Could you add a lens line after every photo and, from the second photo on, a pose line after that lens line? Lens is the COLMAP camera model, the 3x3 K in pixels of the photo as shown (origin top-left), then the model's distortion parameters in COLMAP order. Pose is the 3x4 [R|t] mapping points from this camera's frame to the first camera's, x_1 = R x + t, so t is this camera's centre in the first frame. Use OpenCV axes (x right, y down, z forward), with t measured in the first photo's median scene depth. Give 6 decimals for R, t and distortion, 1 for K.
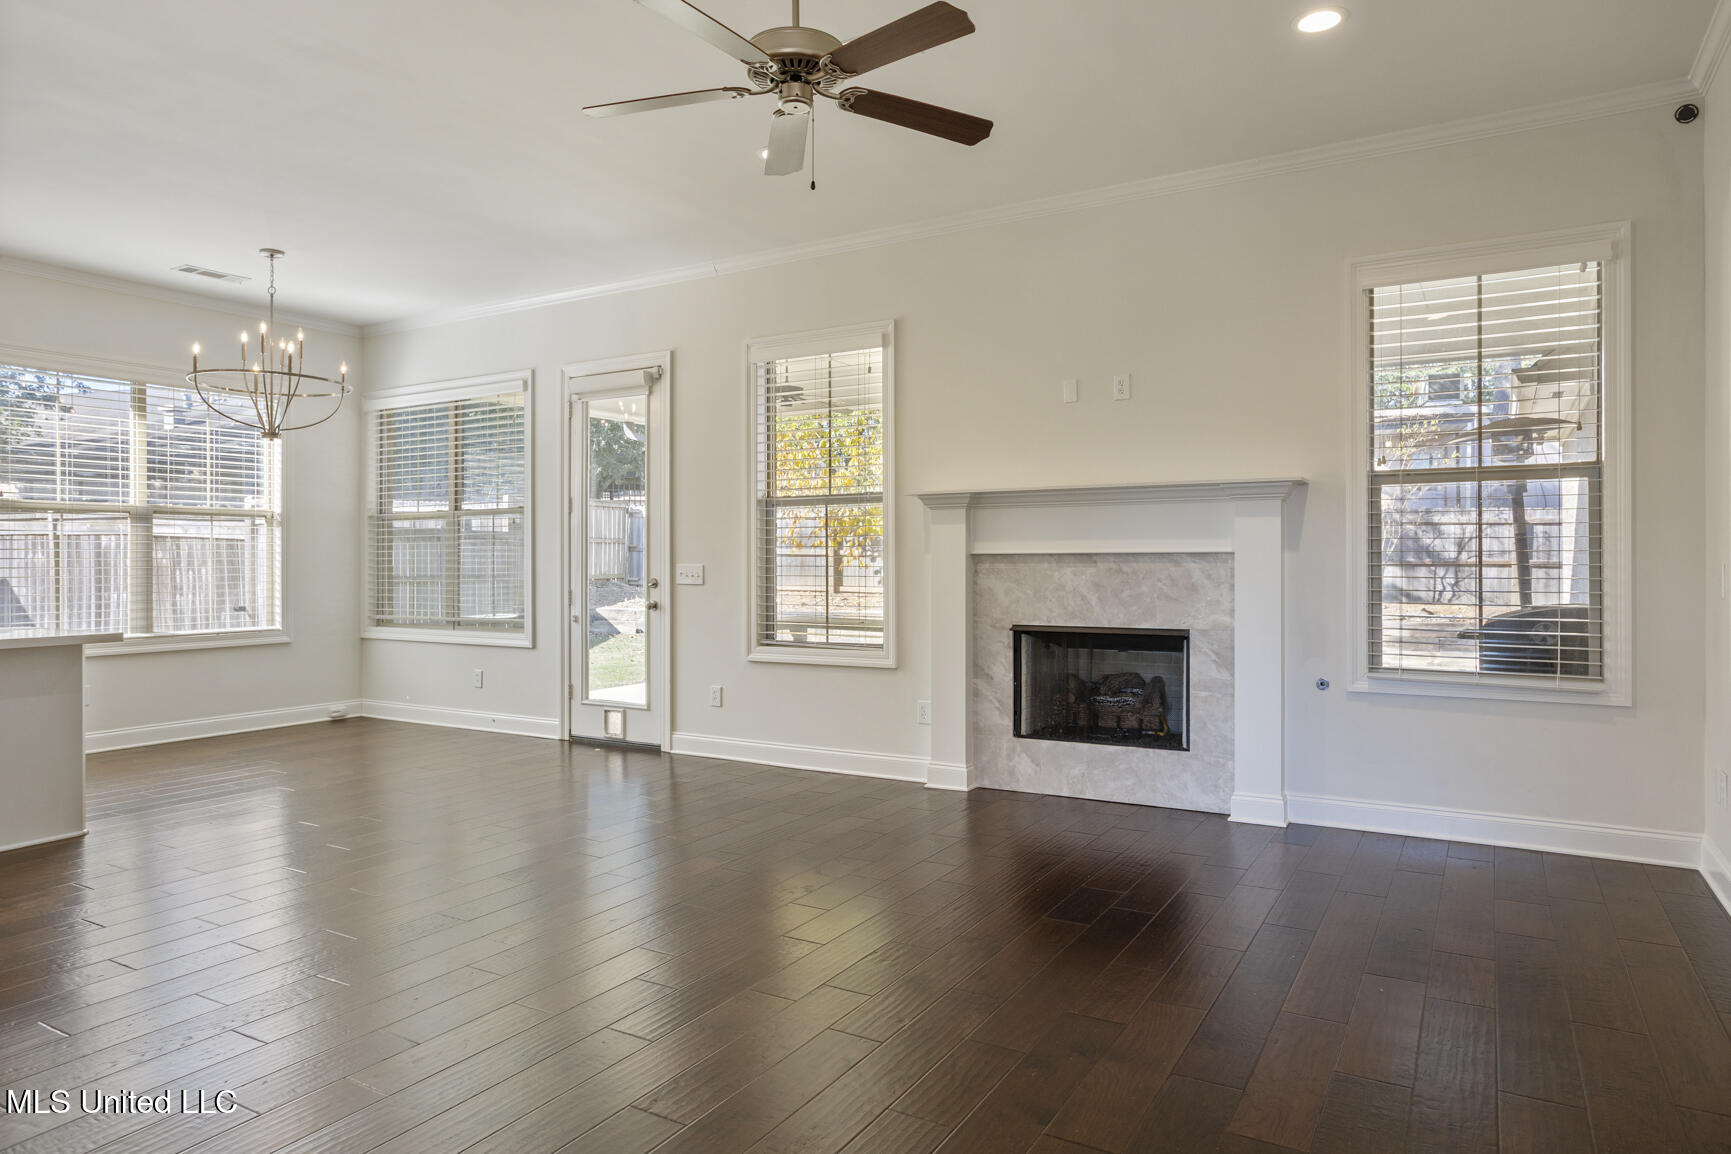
lens RADIAL K [[1046.6, 0, 863.4], [0, 1046.6, 554.6], [0, 0, 1]] dist [-0.003431, -0.000507]
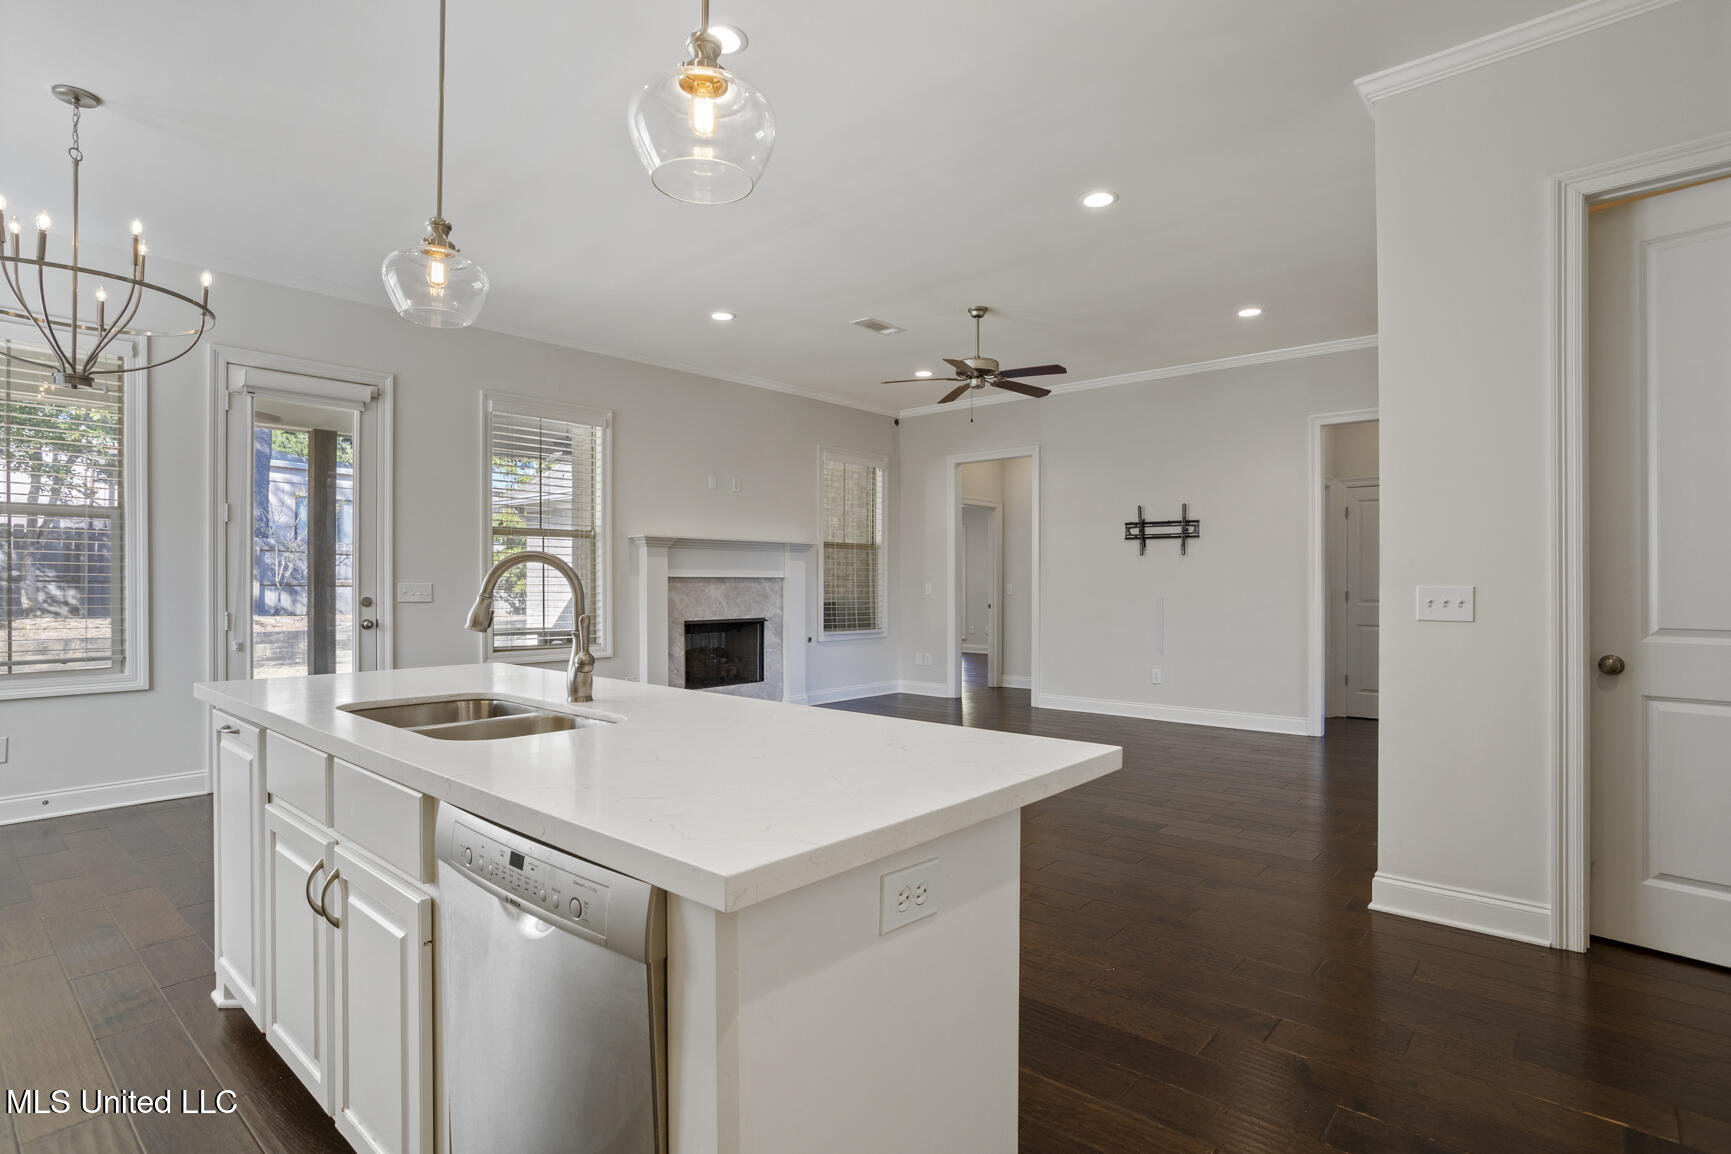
lens RADIAL K [[877.7, 0, 846.4], [0, 877.7, 579.3], [0, 0, 1]] dist [-0.069106, 0.030209]
pose [[0.191871, 0.012870, 0.981336, -1.159456], [-0.001833, 0.999917, -0.012755, 0.019908], [-0.981418, 0.000649, 0.191879, 0.509952]]
